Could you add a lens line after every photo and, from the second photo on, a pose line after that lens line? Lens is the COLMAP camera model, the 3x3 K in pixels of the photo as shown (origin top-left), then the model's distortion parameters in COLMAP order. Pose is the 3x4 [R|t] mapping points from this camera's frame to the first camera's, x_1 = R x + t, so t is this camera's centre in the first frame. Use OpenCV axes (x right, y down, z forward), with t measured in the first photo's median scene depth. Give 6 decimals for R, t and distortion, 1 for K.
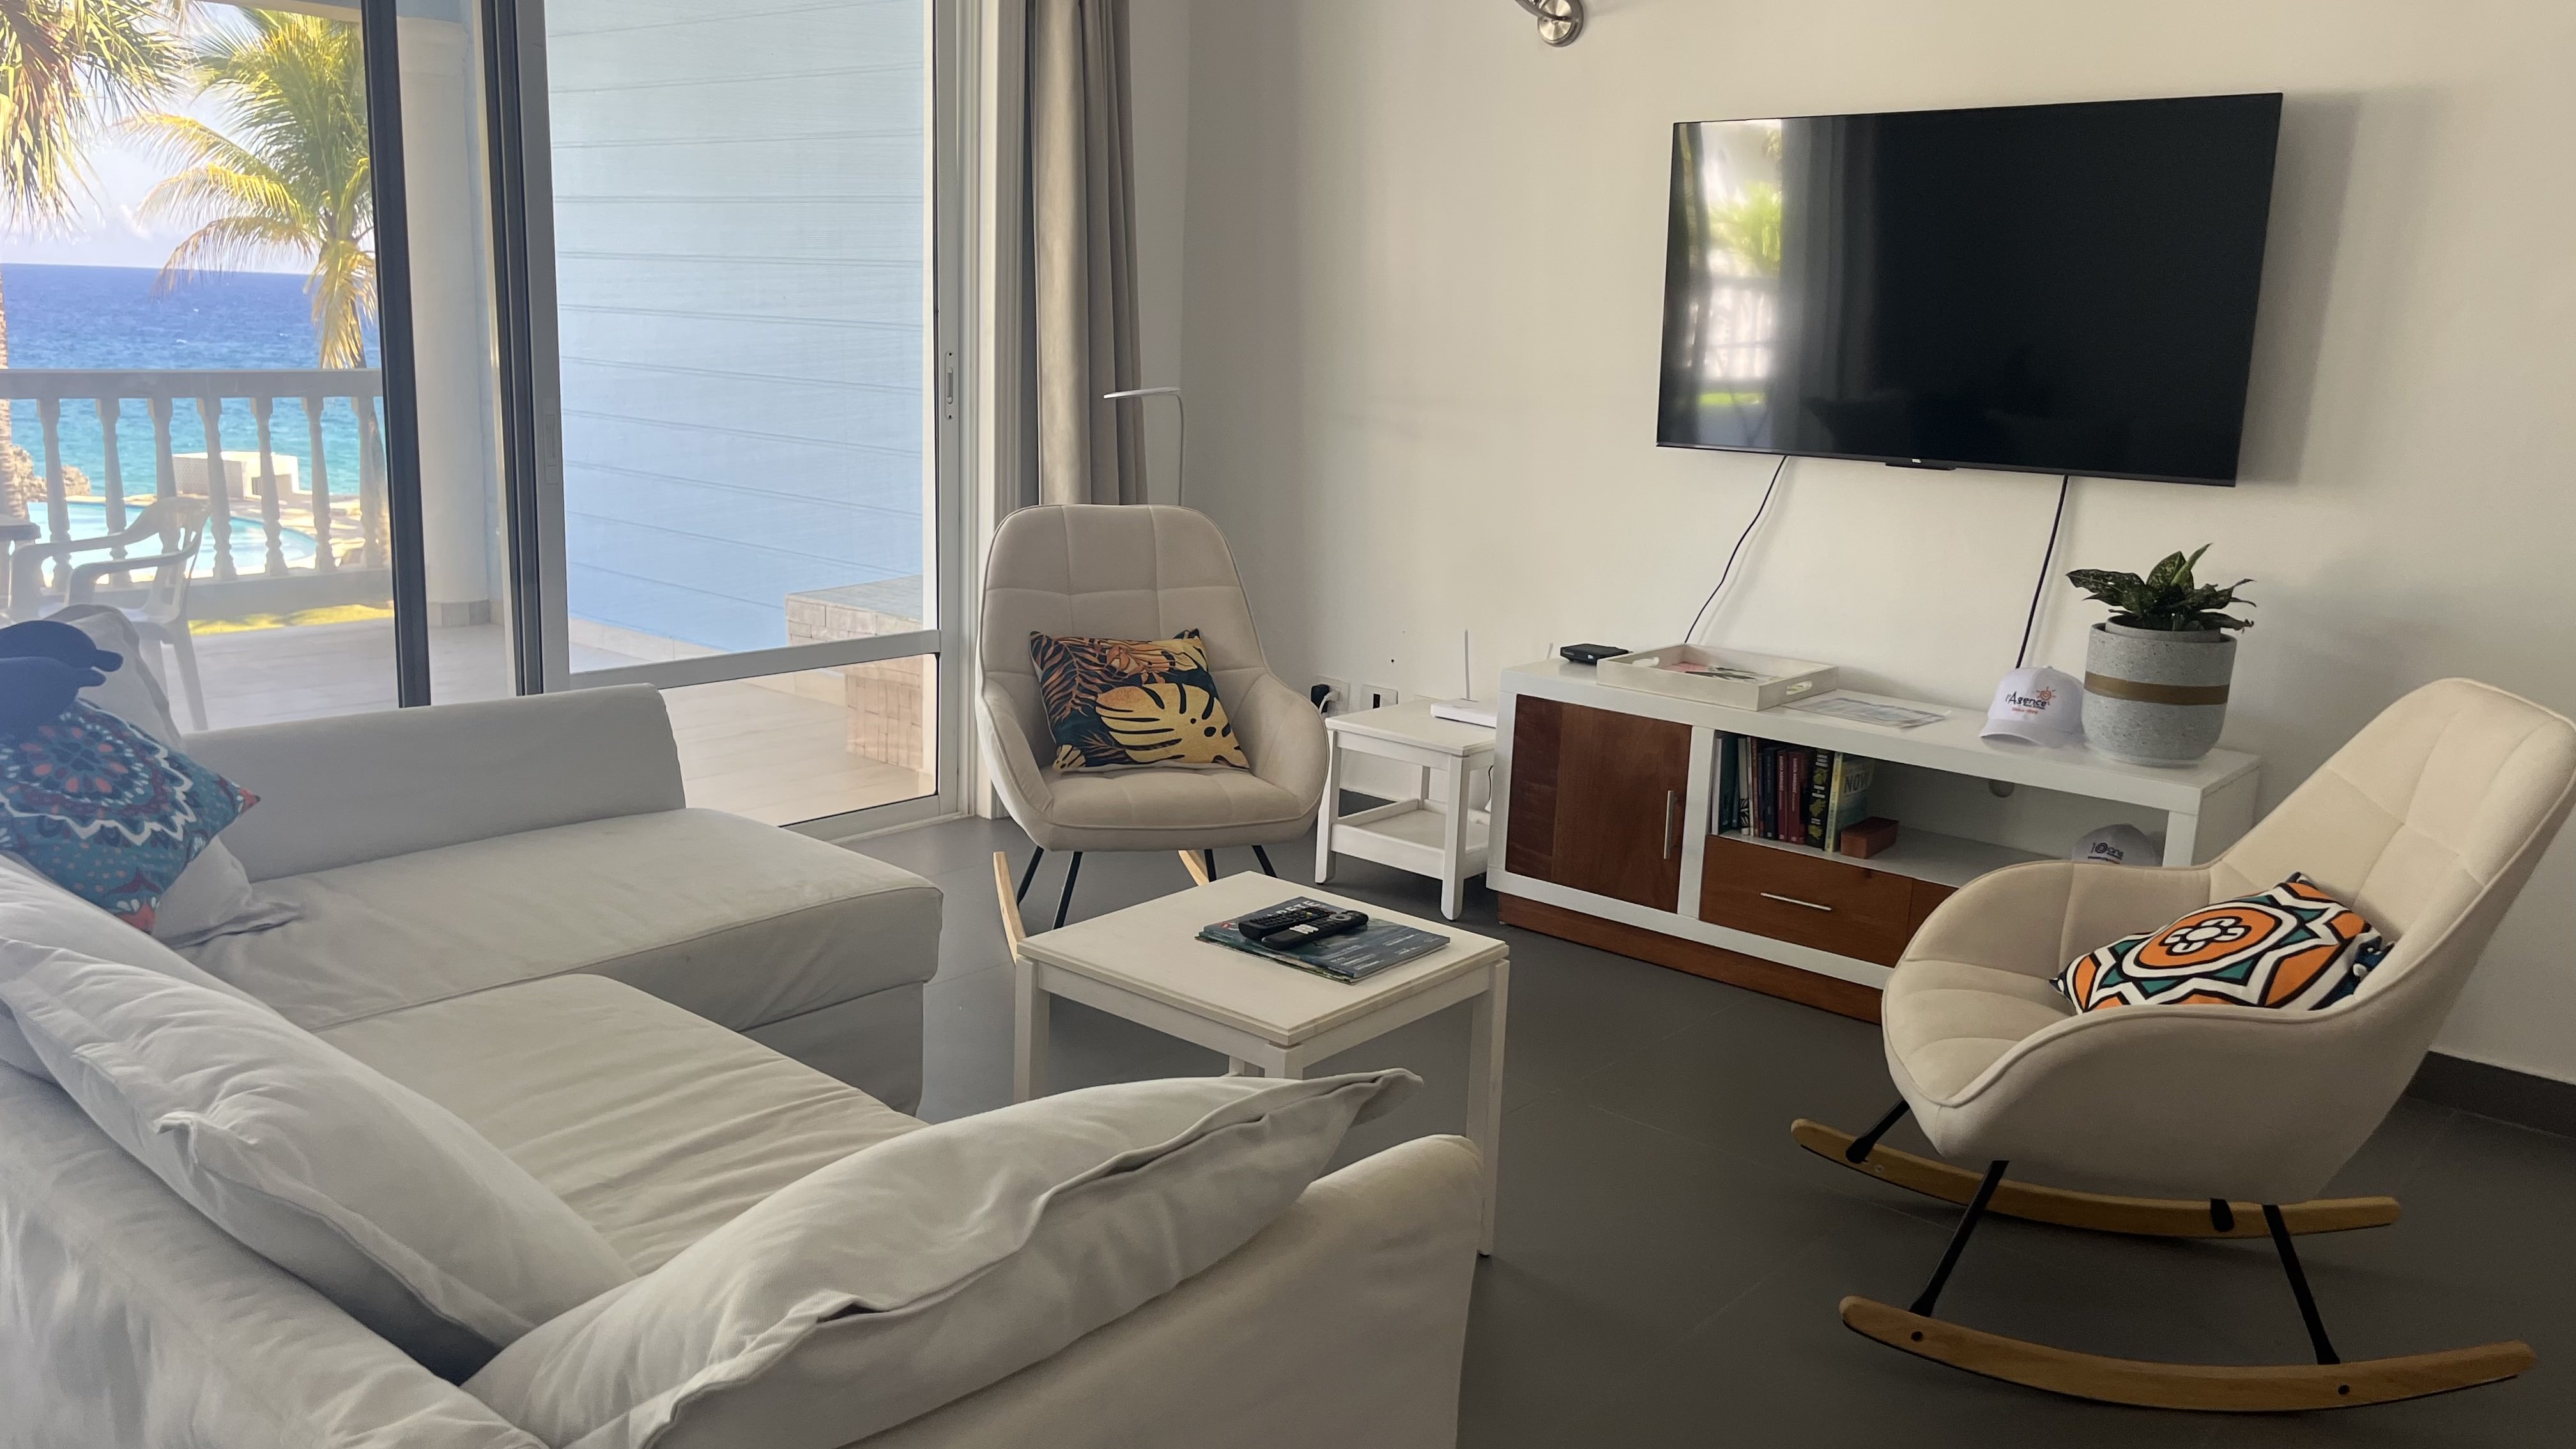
lens RADIAL K [[1923.7, 0, 1287.5], [0, 1923.7, 726.1], [0, 0, 1]] dist [0.011519, -0.003723]
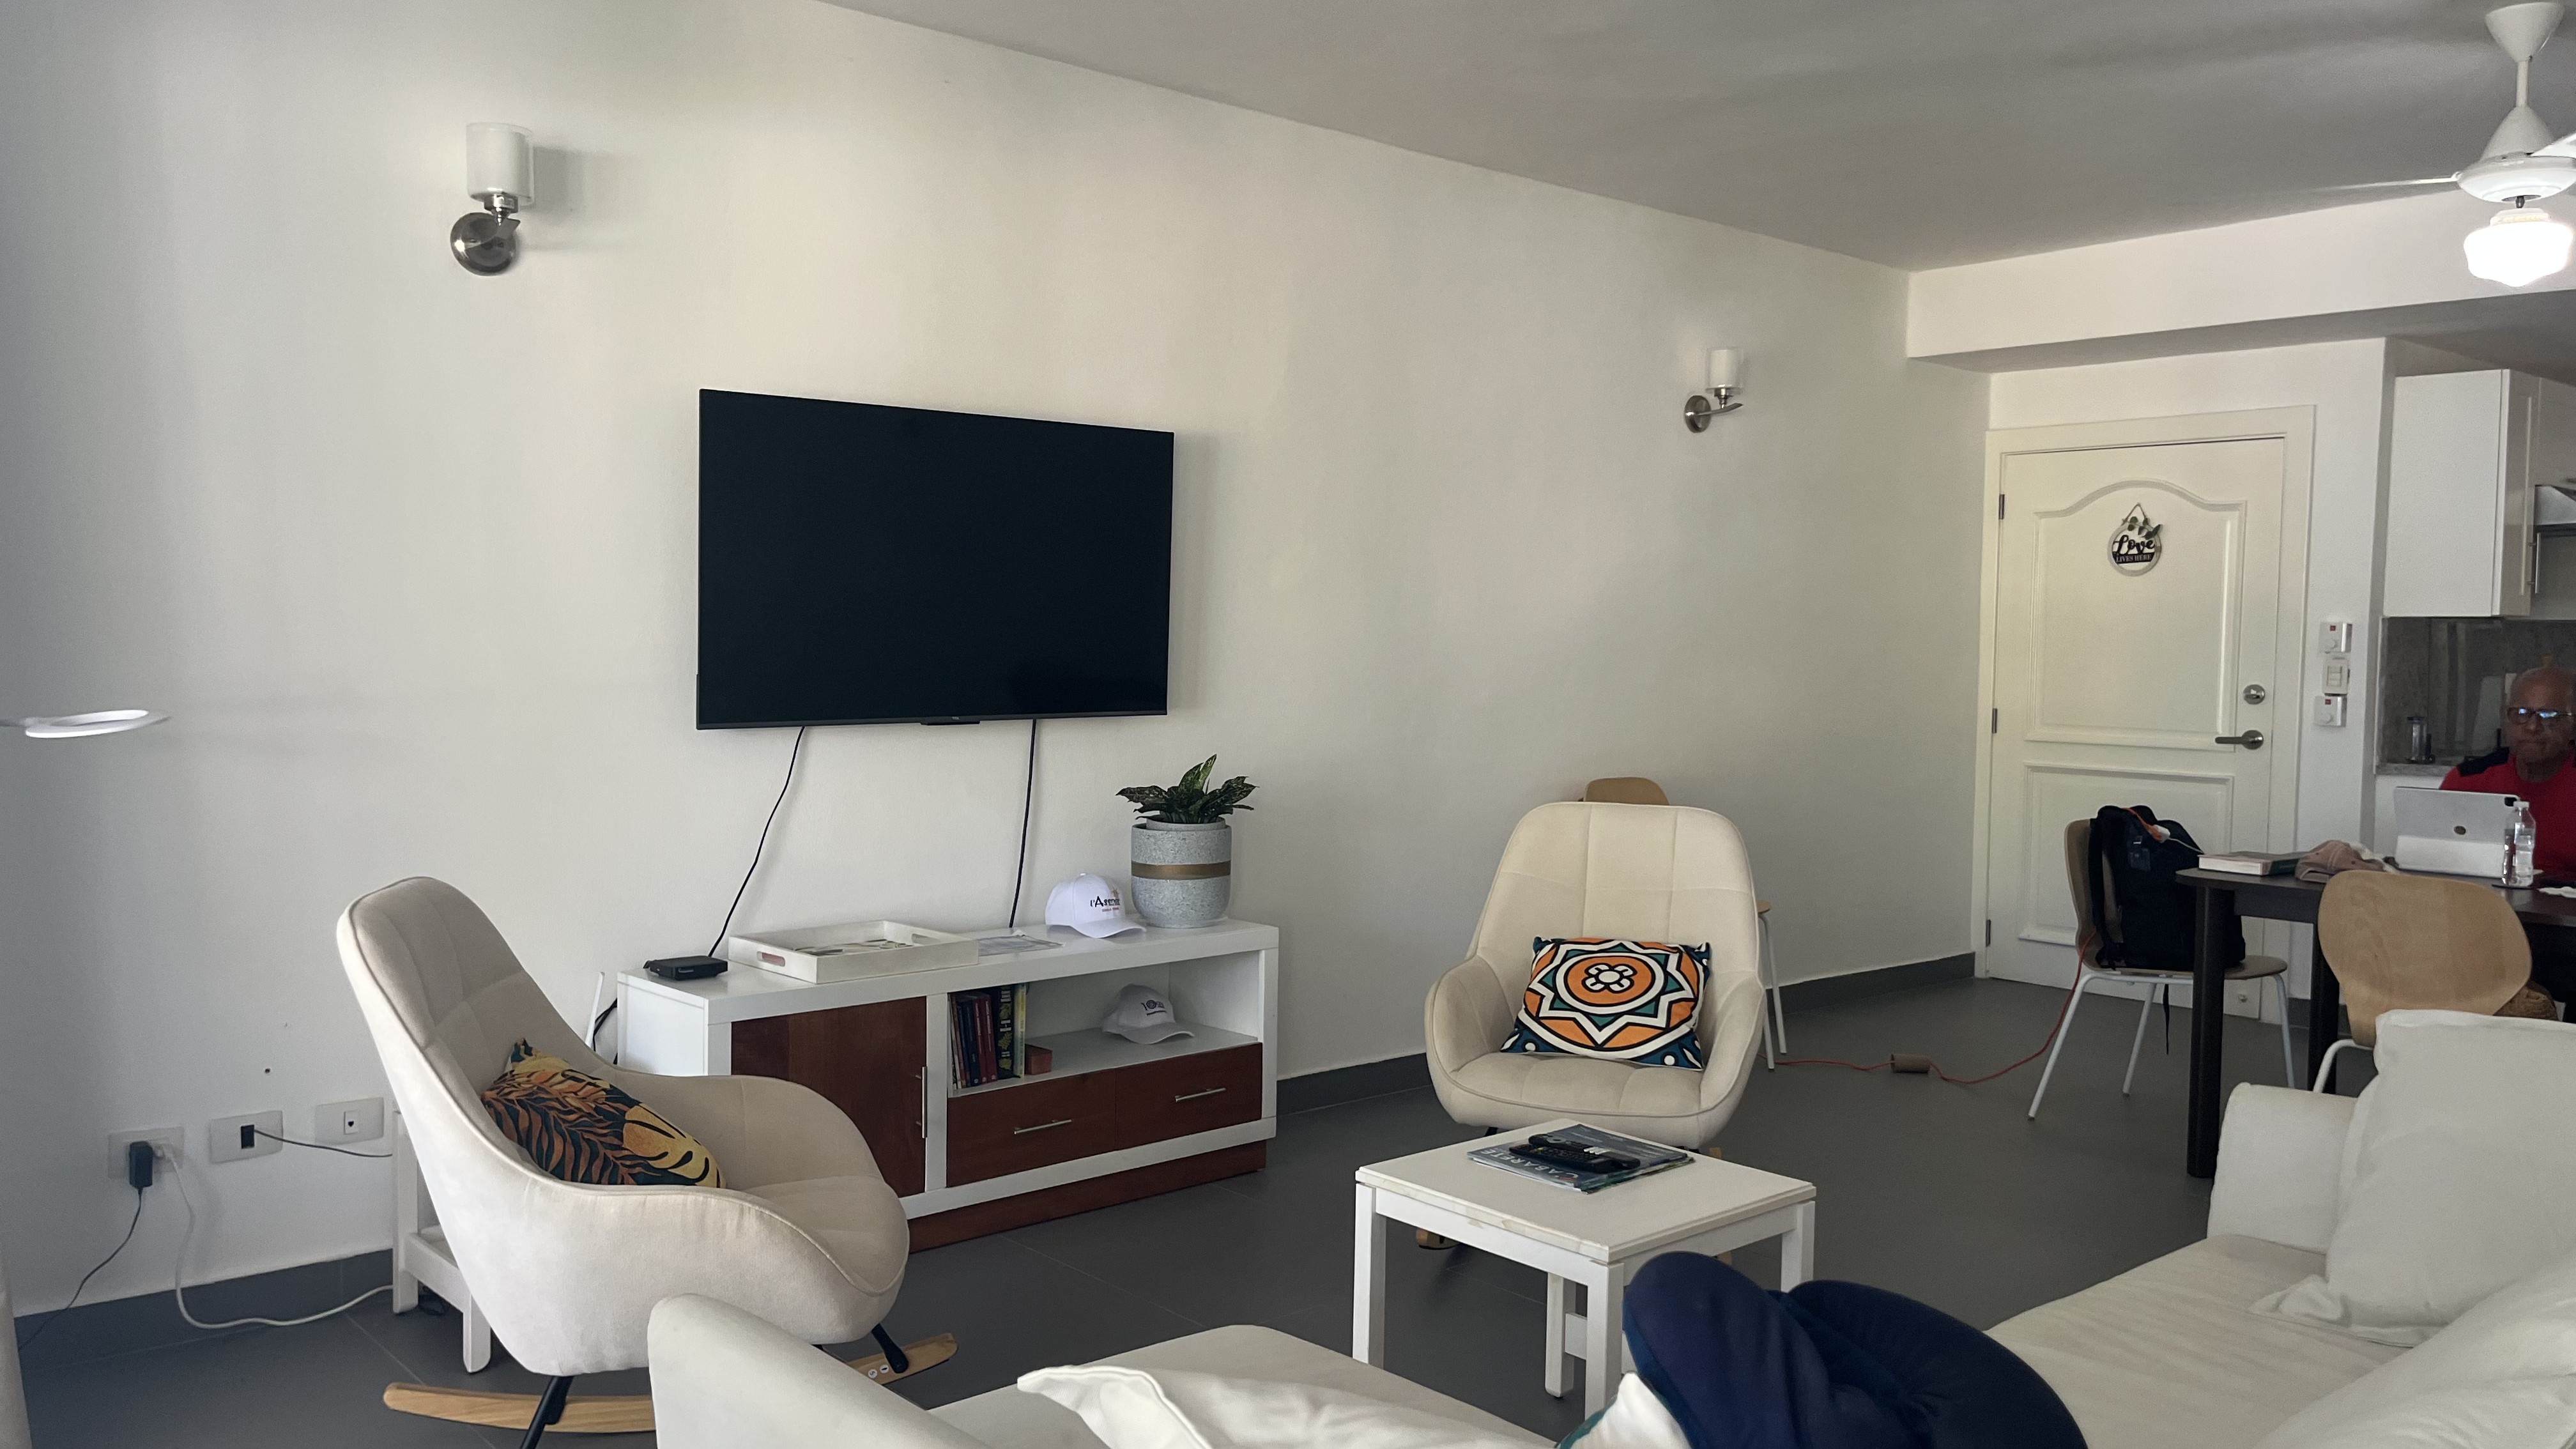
lens RADIAL K [[1923.7, 0, 1287.3], [0, 1923.7, 718.5], [0, 0, 1]] dist [0.011519, -0.003723]
pose [[0.137446, -0.080715, 0.987215, -0.749692], [0.197031, 0.978985, 0.052610, -0.159638], [-0.970715, 0.187281, 0.150461, 0.654380]]
